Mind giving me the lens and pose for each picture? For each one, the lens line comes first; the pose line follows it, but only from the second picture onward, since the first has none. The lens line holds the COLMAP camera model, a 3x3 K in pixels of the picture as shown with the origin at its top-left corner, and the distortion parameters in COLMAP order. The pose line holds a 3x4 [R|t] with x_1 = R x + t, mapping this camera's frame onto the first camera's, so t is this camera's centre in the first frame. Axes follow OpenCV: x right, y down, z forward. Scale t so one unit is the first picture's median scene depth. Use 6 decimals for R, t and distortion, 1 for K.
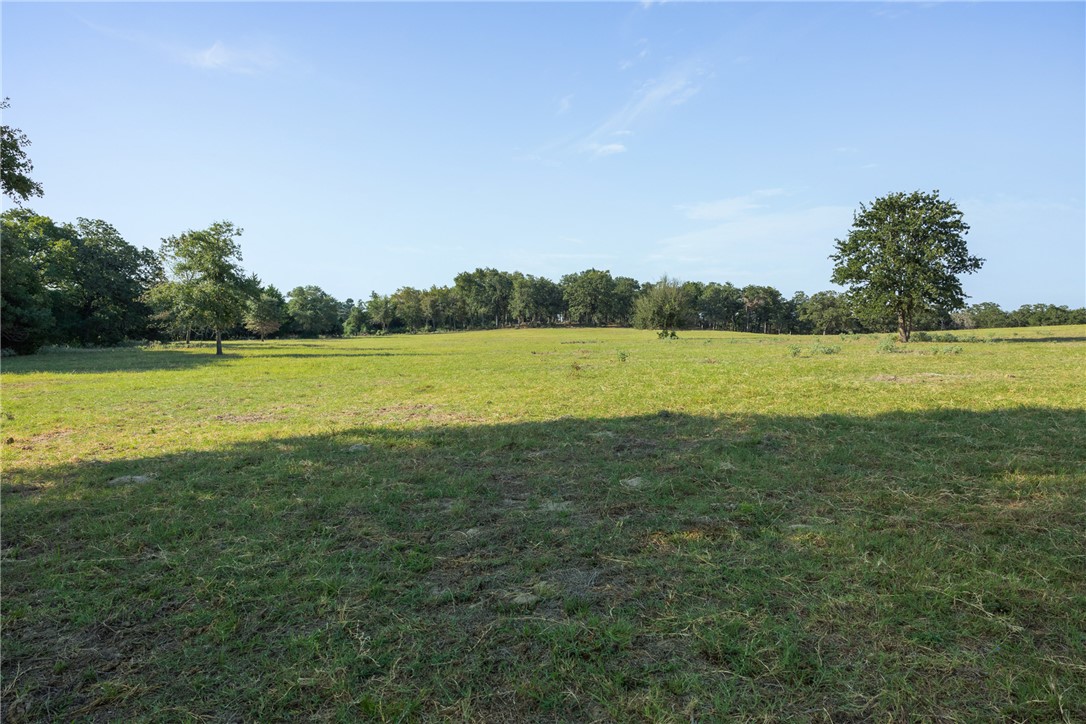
lens RADIAL K [[747.9, 0, 541.7], [0, 747.9, 361.4], [0, 0, 1]] dist [0.006692, 0.001216]
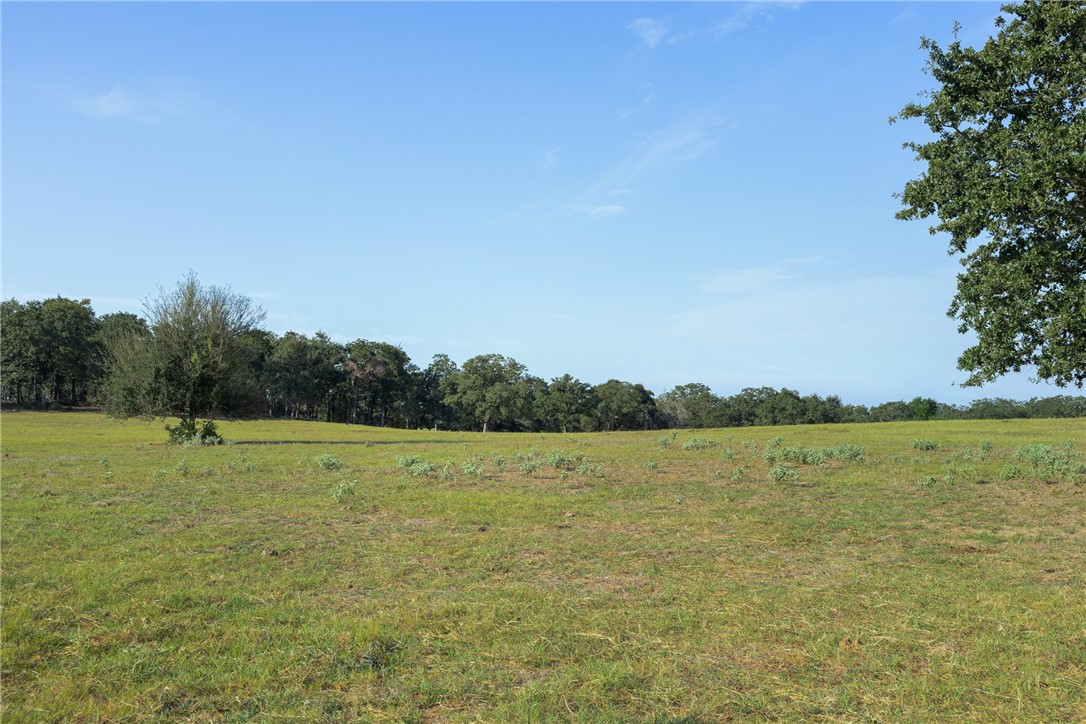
lens RADIAL K [[1109.1, 0, 541.6], [0, 1109.1, 362.3], [0, 0, 1]] dist [0.019461, 0.000000]
pose [[0.897901, 0.035153, 0.438792, 0.038753], [0.005555, 0.995822, -0.091145, -0.009172], [-0.440162, 0.084276, 0.893954, 0.205361]]
